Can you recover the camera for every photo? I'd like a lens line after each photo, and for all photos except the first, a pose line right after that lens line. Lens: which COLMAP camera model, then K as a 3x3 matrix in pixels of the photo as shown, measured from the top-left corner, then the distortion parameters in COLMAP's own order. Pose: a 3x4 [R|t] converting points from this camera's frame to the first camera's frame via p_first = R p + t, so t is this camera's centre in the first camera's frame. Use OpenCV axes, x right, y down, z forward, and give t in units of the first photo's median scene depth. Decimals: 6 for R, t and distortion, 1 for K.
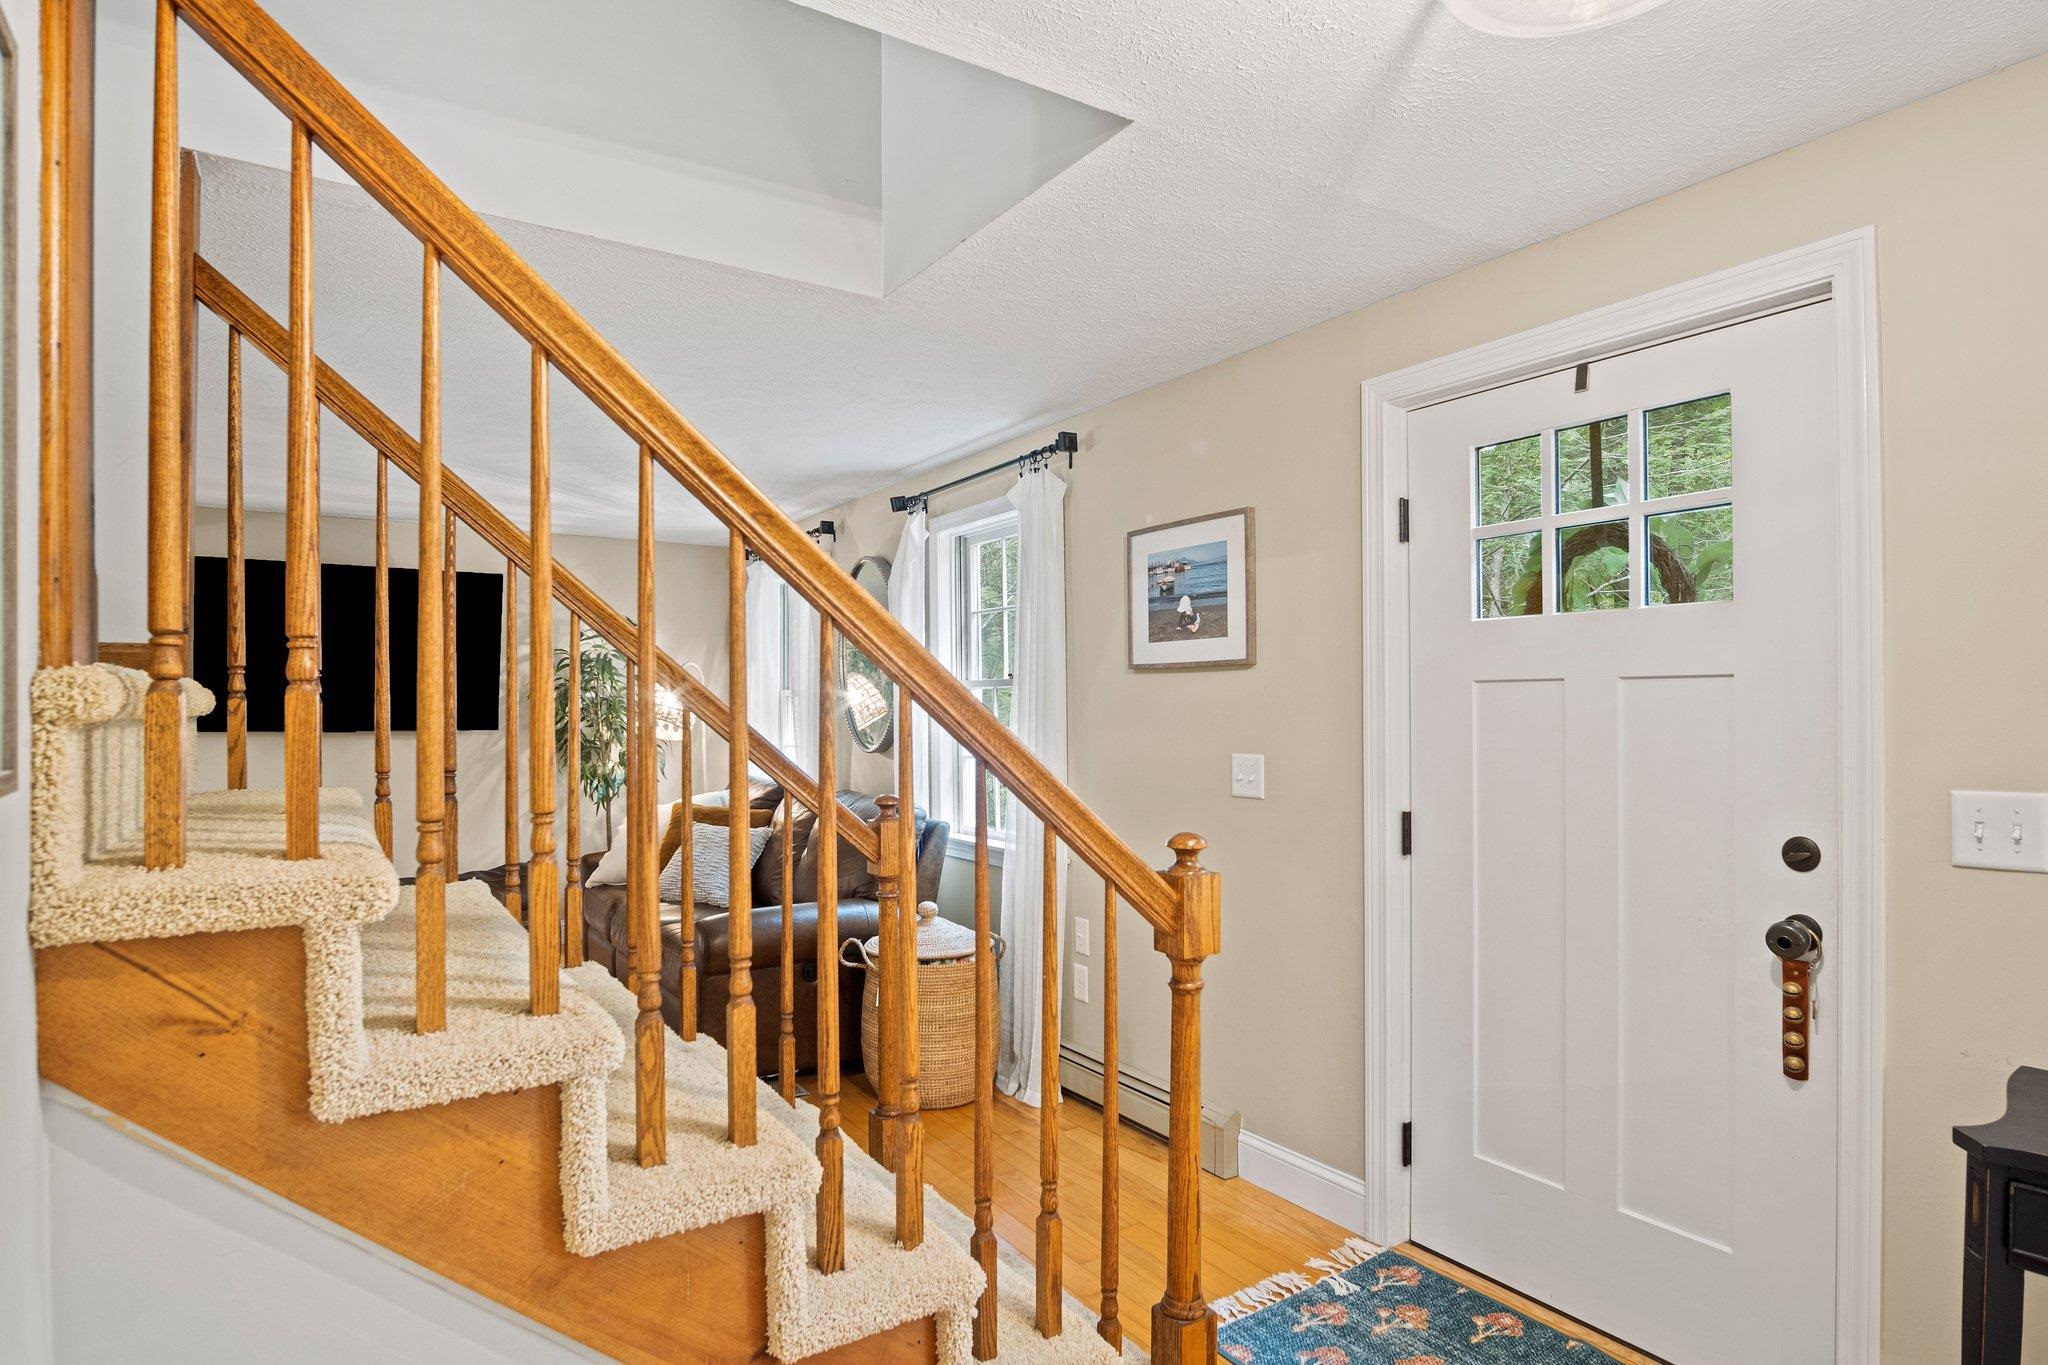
lens RADIAL K [[1103.6, 0, 1032.0], [0, 1103.6, 707.0], [0, 0, 1]] dist [-0.028648, 0.000931]
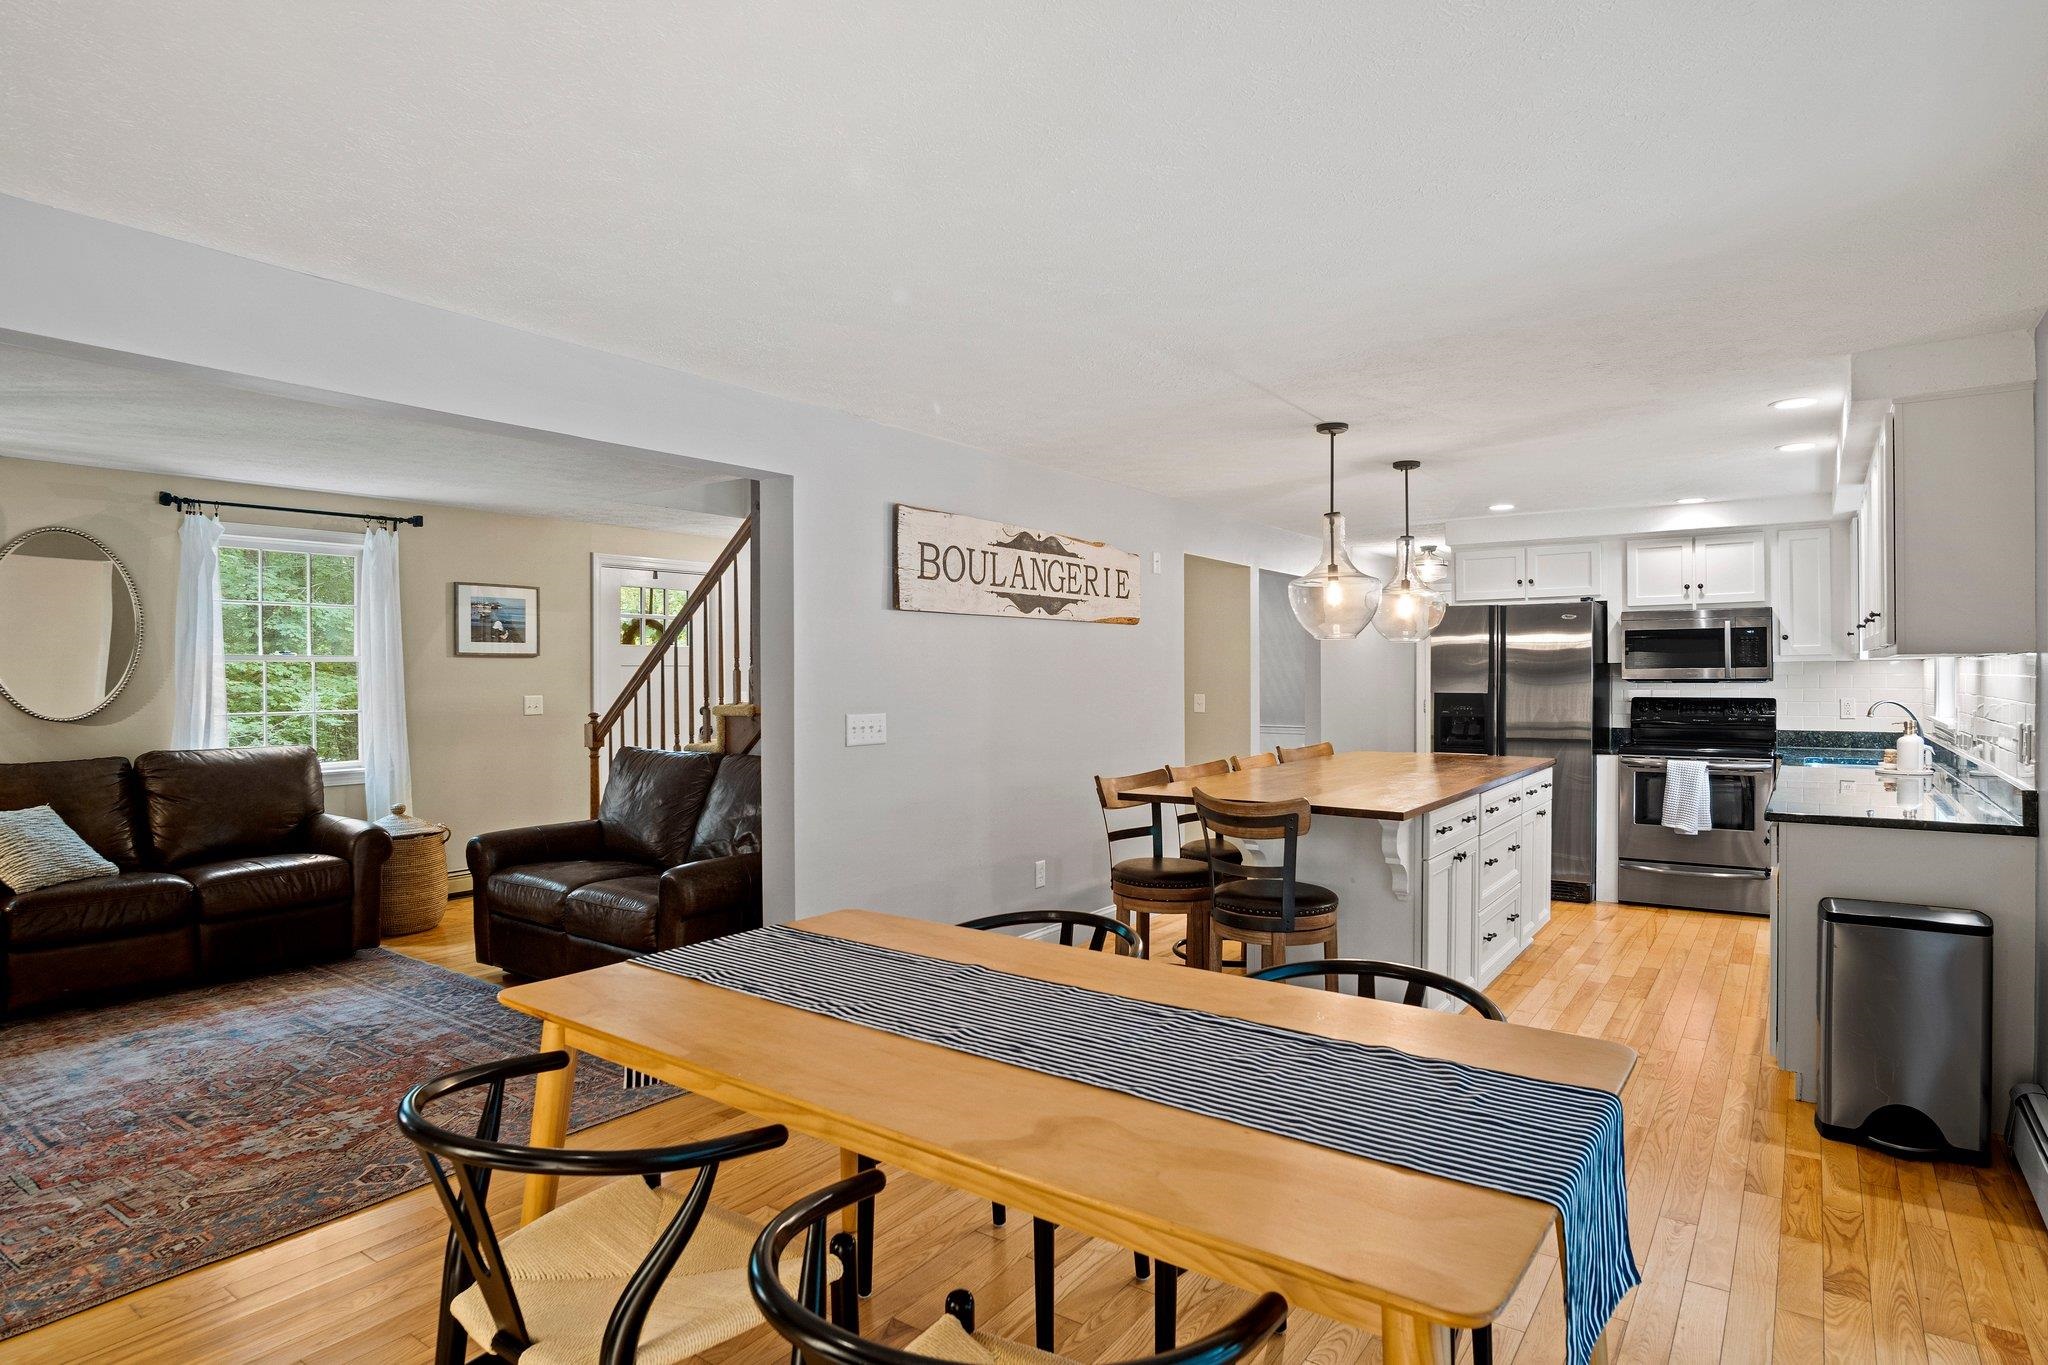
lens RADIAL K [[1106.9, 0, 1024.0], [0, 1106.9, 682.5], [0, 0, 1]] dist [-0.031816, 0.009214]
pose [[-0.354802, -0.004158, 0.934932, -2.249337], [0.002666, 0.999982, 0.005460, 0.005600], [-0.934937, 0.004430, -0.354785, 0.855642]]
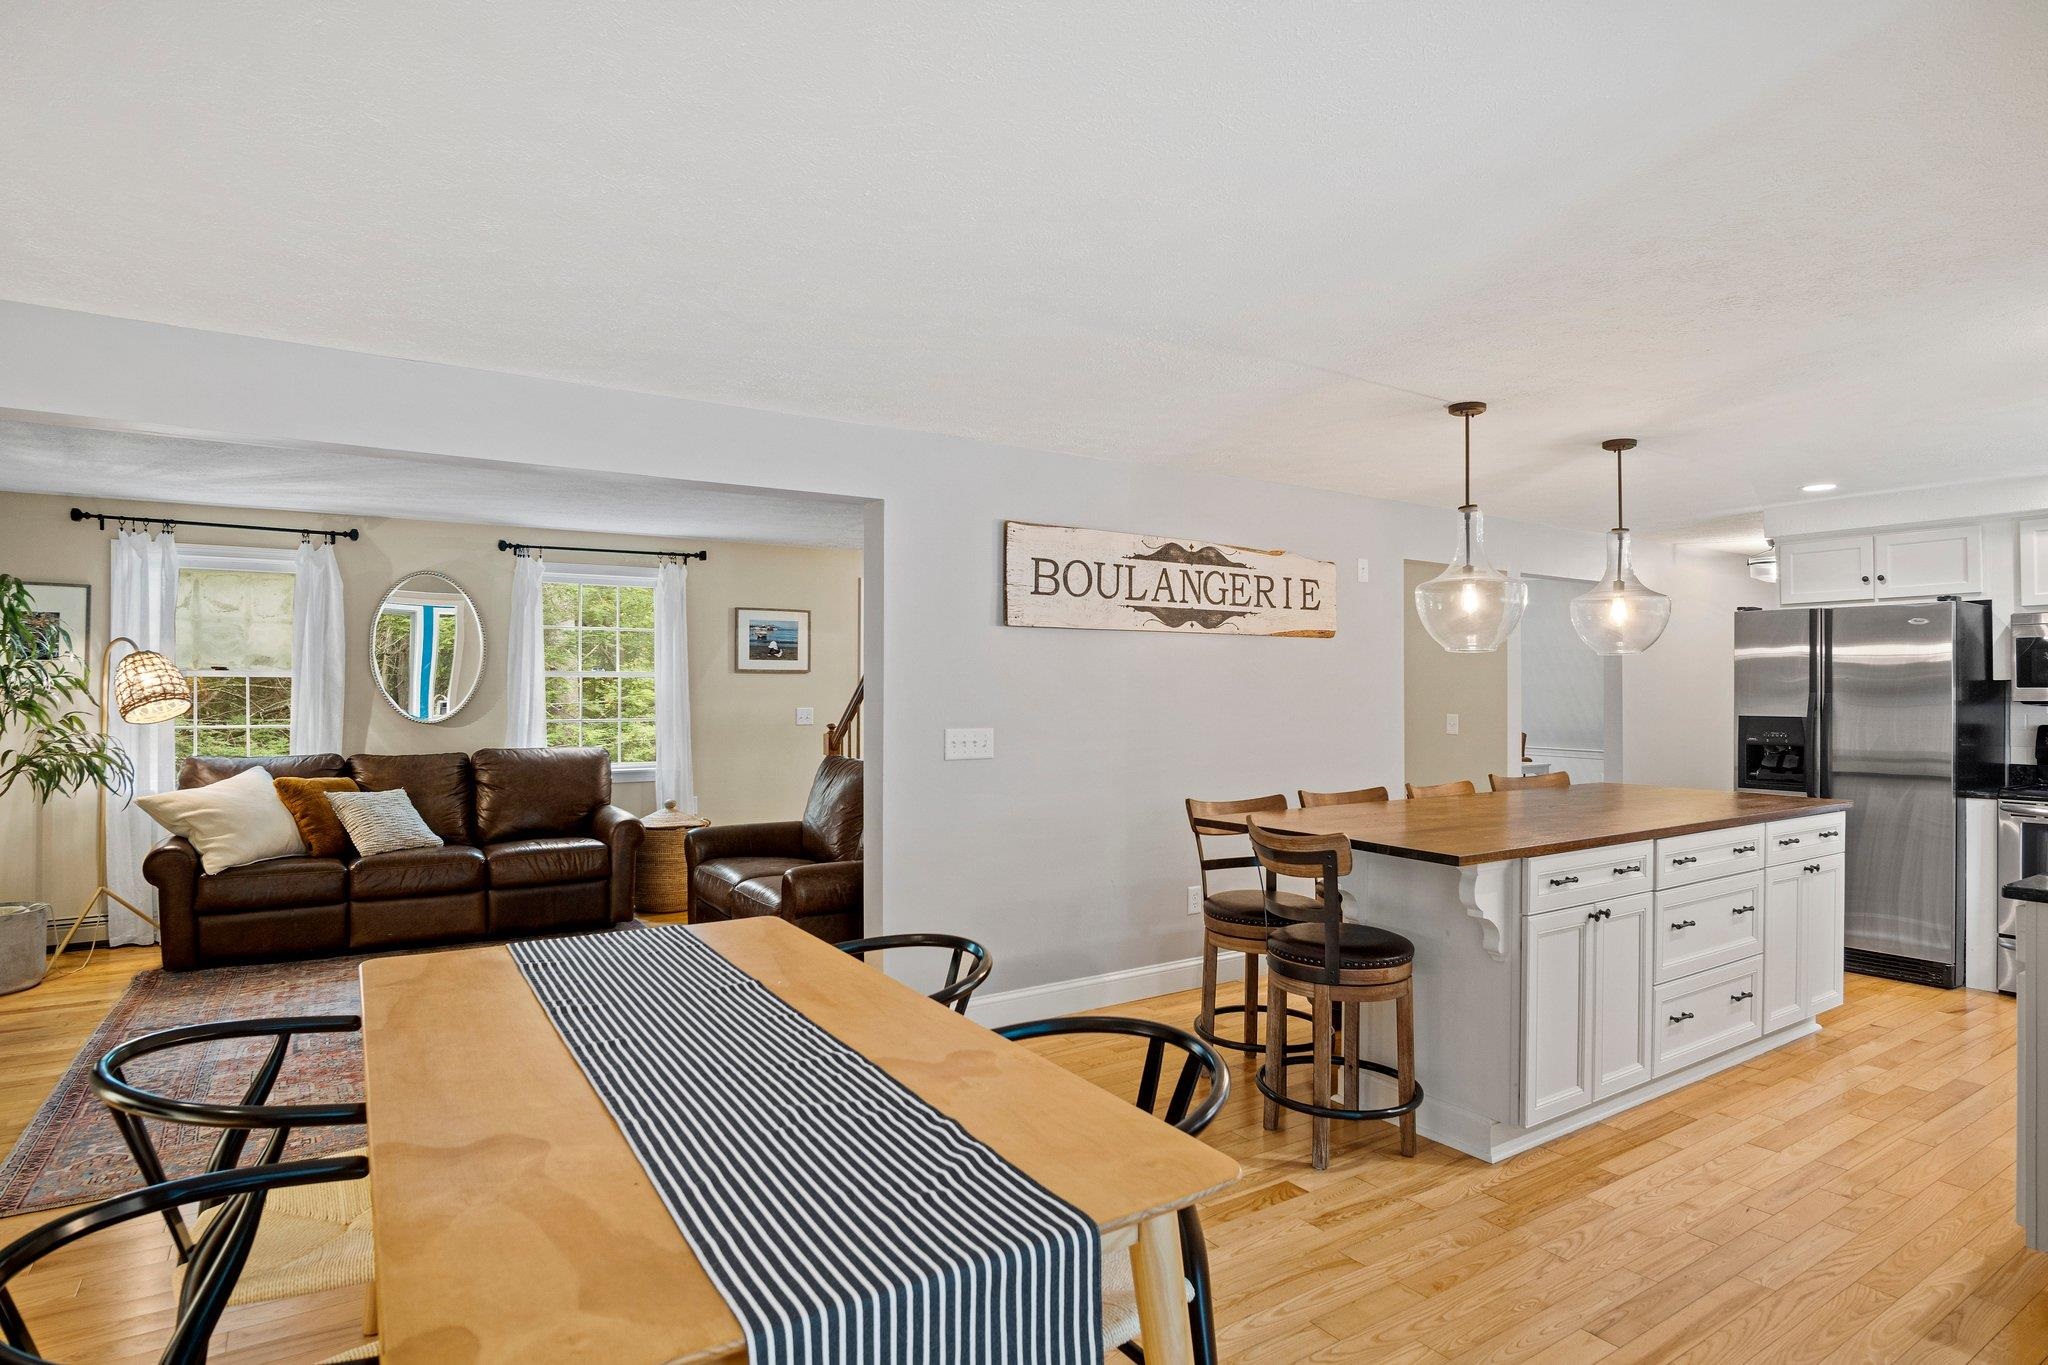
lens RADIAL K [[1092.1, 0, 1030.4], [0, 1092.1, 679.6], [0, 0, 1]] dist [-0.032203, 0.008847]
pose [[0.006077, 0.011730, 0.999913, -2.273534], [-0.003494, 0.999925, -0.011709, 0.005471], [-0.999975, -0.003423, 0.006118, 0.468952]]
